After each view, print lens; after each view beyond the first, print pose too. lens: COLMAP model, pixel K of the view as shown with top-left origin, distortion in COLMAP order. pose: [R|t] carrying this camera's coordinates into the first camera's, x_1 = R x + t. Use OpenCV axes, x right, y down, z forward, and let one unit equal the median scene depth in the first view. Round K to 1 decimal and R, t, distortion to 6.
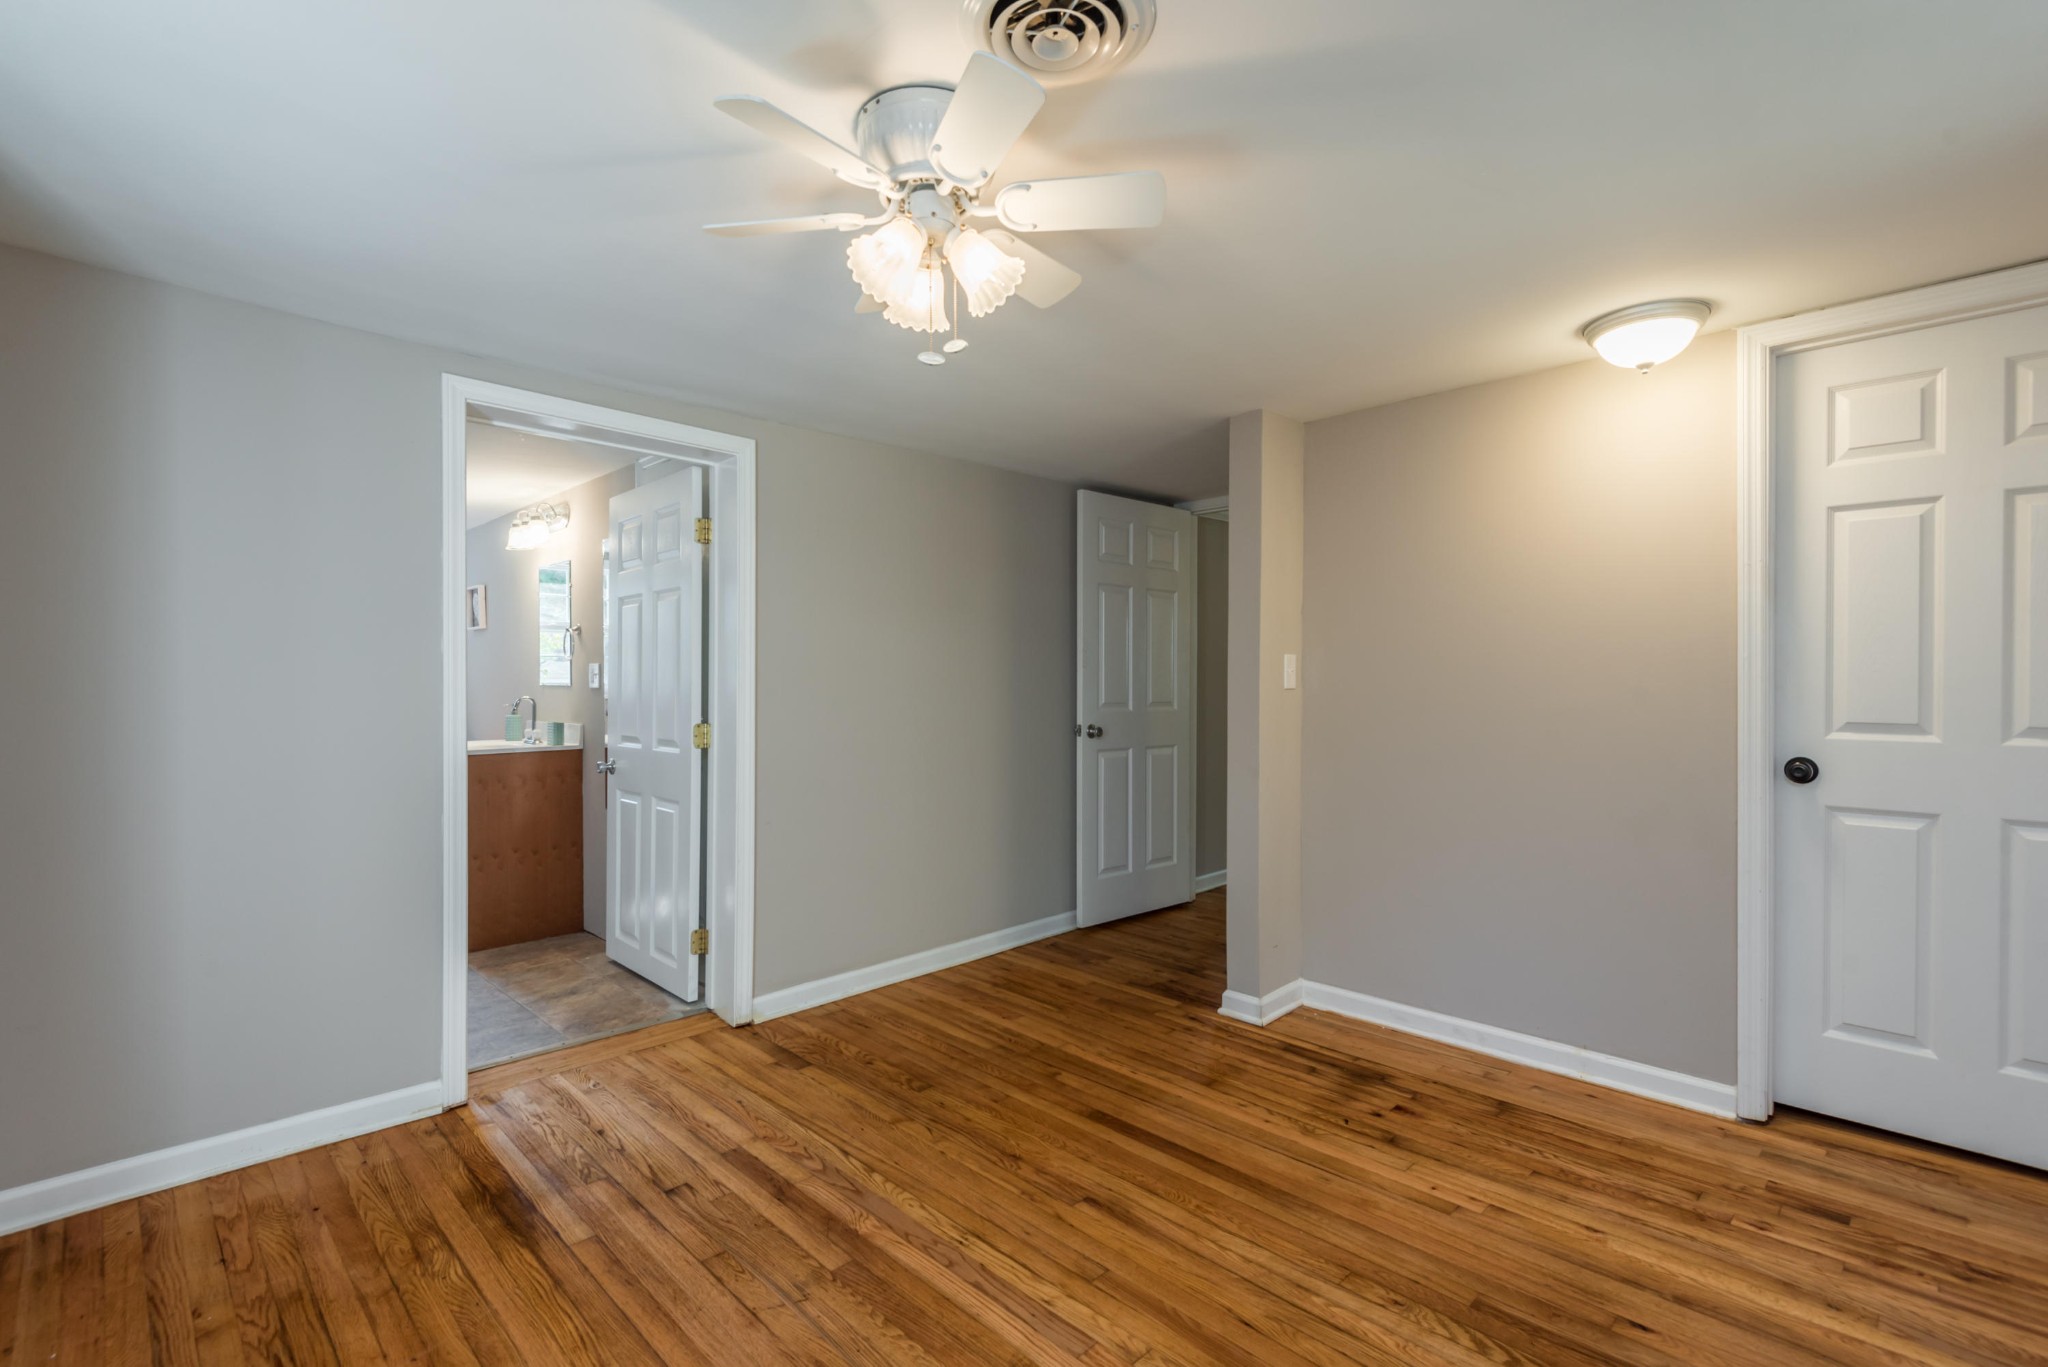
lens RADIAL K [[934.5, 0, 1023.0], [0, 934.5, 697.8], [0, 0, 1]] dist [0.039167, -0.024061]
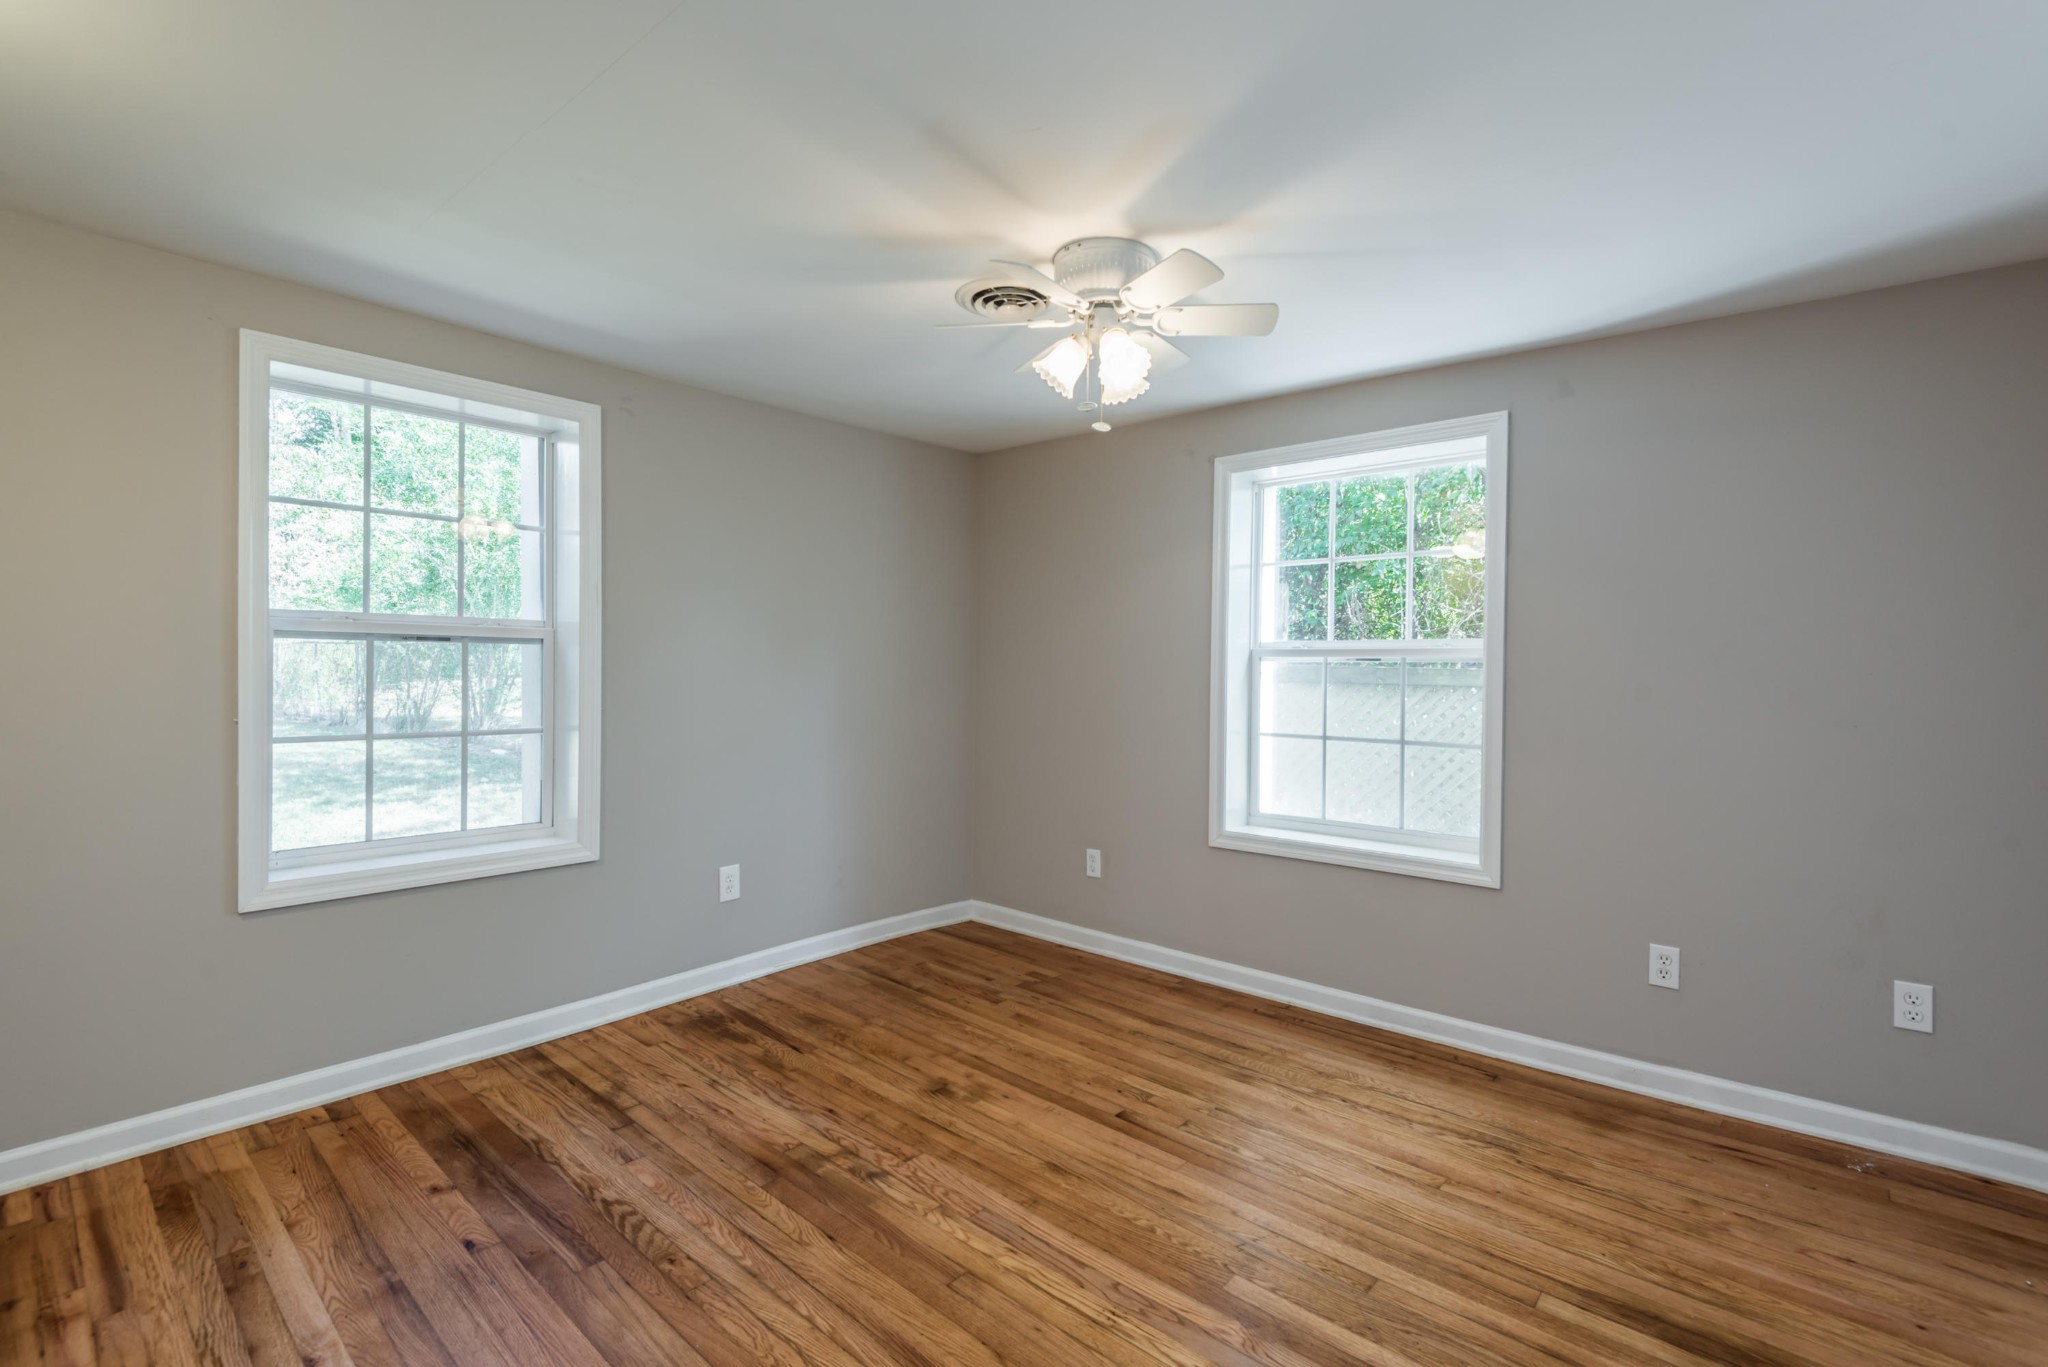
lens RADIAL K [[1563.6, 0, 1023.5], [0, 1563.6, 721.0], [0, 0, 1]] dist [0.112324, -0.175248]
pose [[-0.998348, -0.009835, -0.056605, 0.110614], [-0.012766, 0.998583, 0.051659, -0.039610], [0.056017, 0.052296, -0.997059, 2.572161]]
